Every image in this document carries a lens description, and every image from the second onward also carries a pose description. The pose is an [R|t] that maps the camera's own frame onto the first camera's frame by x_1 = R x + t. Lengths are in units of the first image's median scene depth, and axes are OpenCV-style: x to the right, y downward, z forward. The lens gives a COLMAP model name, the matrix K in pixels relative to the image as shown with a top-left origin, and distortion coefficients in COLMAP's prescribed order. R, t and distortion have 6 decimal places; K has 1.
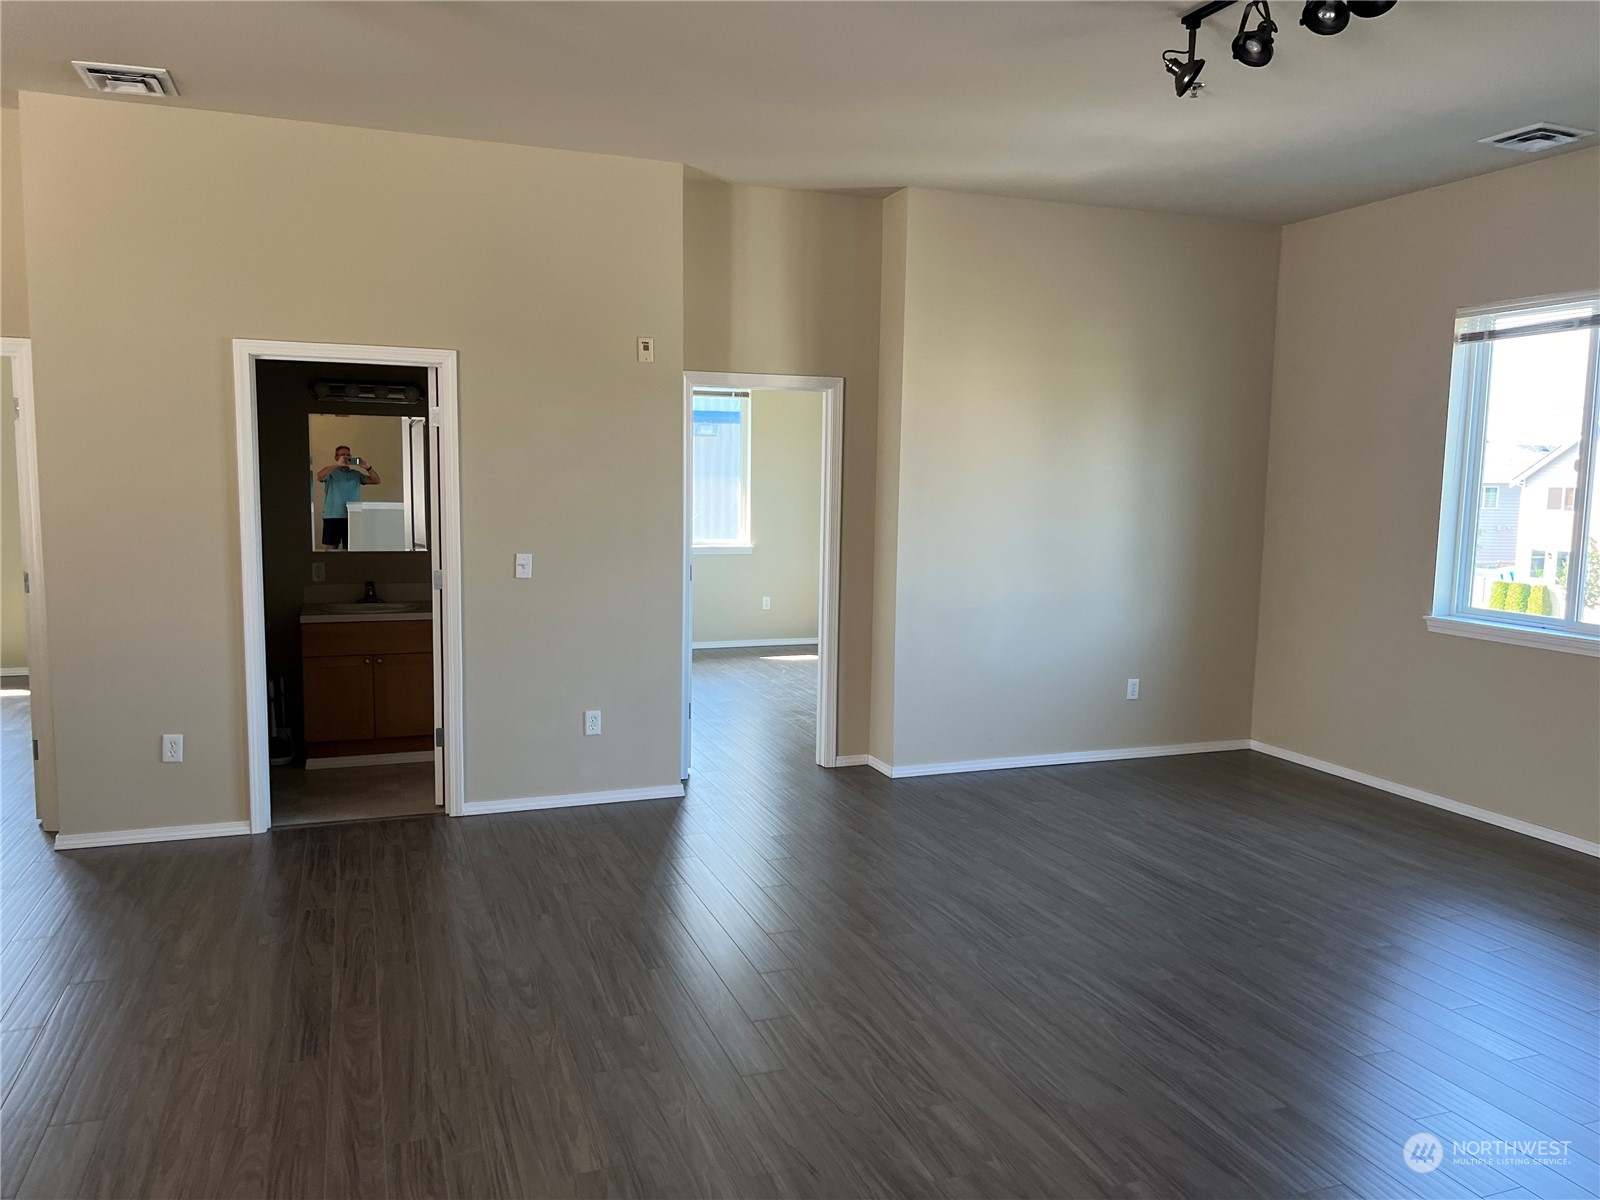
lens RADIAL K [[1196.7, 0, 800.0], [0, 1196.7, 600.0], [0, 0, 1]] dist [0.073244, -0.103457]
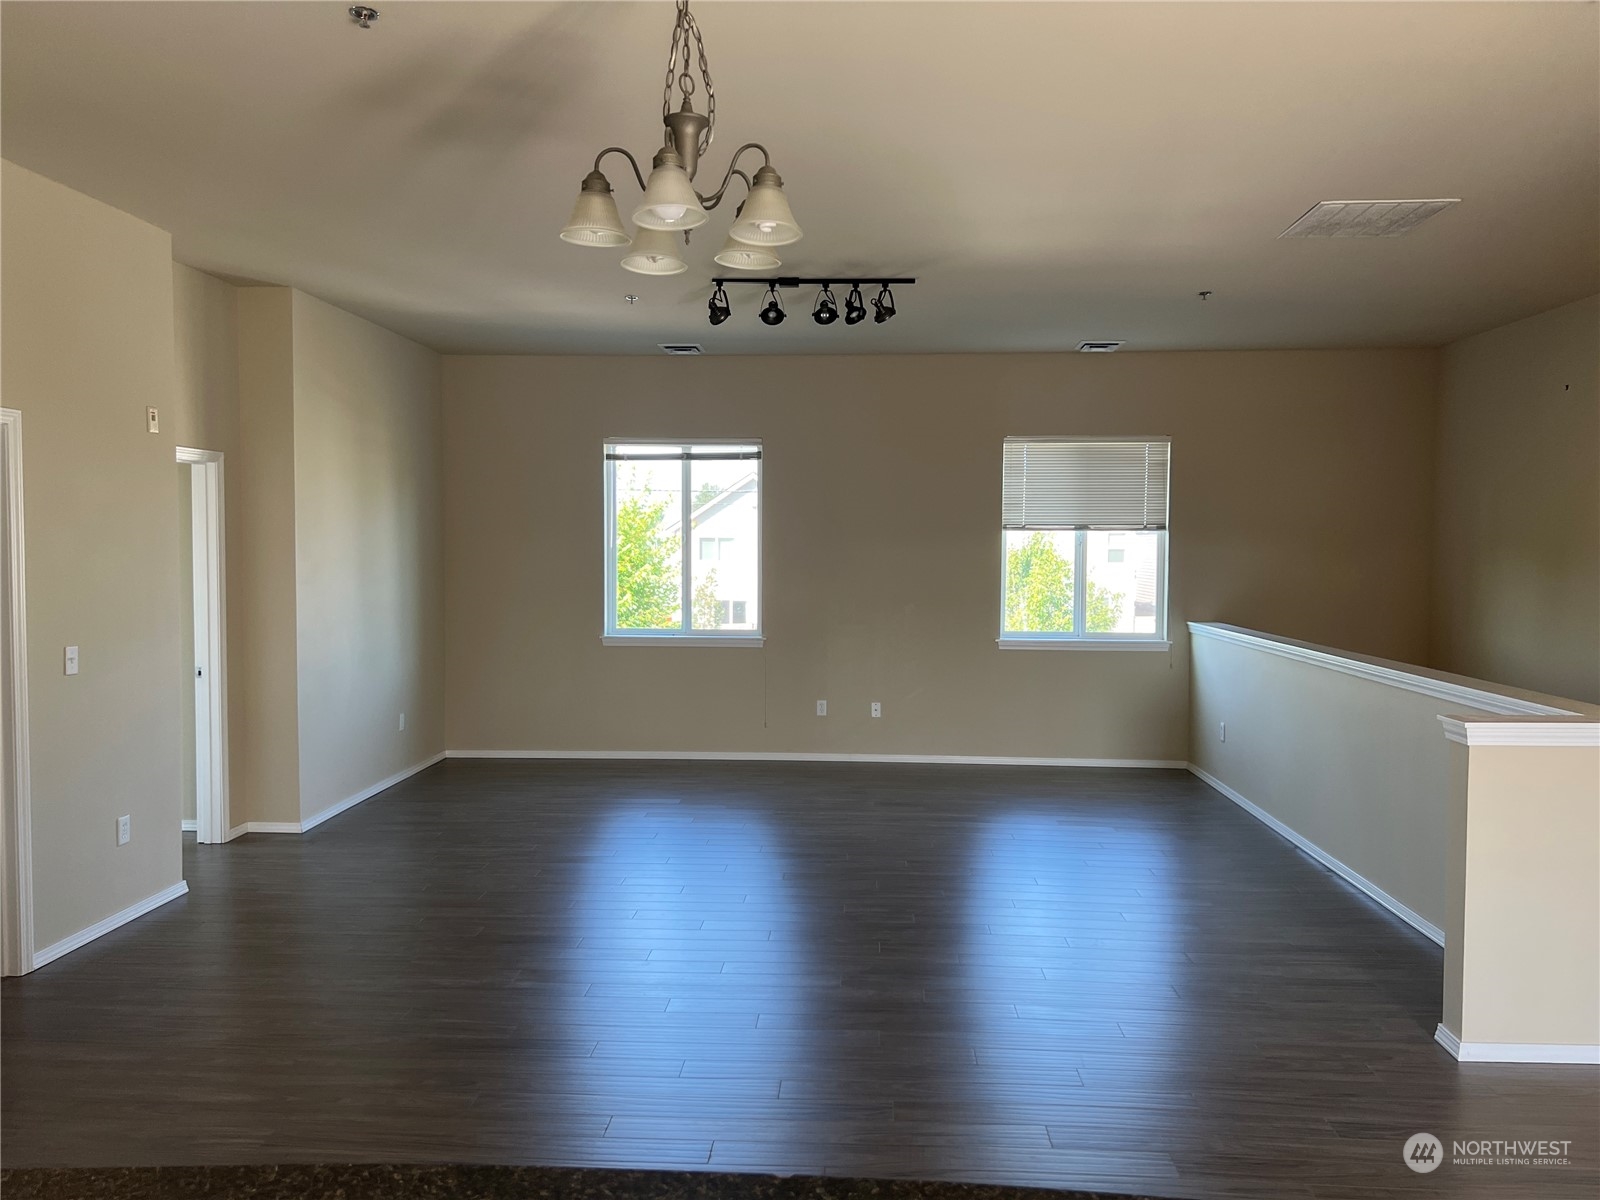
lens RADIAL K [[1196.7, 0, 800.0], [0, 1196.7, 600.0], [0, 0, 1]] dist [0.073244, -0.103457]
pose [[0.404314, -0.052972, 0.913085, -0.845237], [0.094133, 0.995430, 0.016068, -0.037716], [-0.909763, 0.079455, 0.407453, 0.175761]]
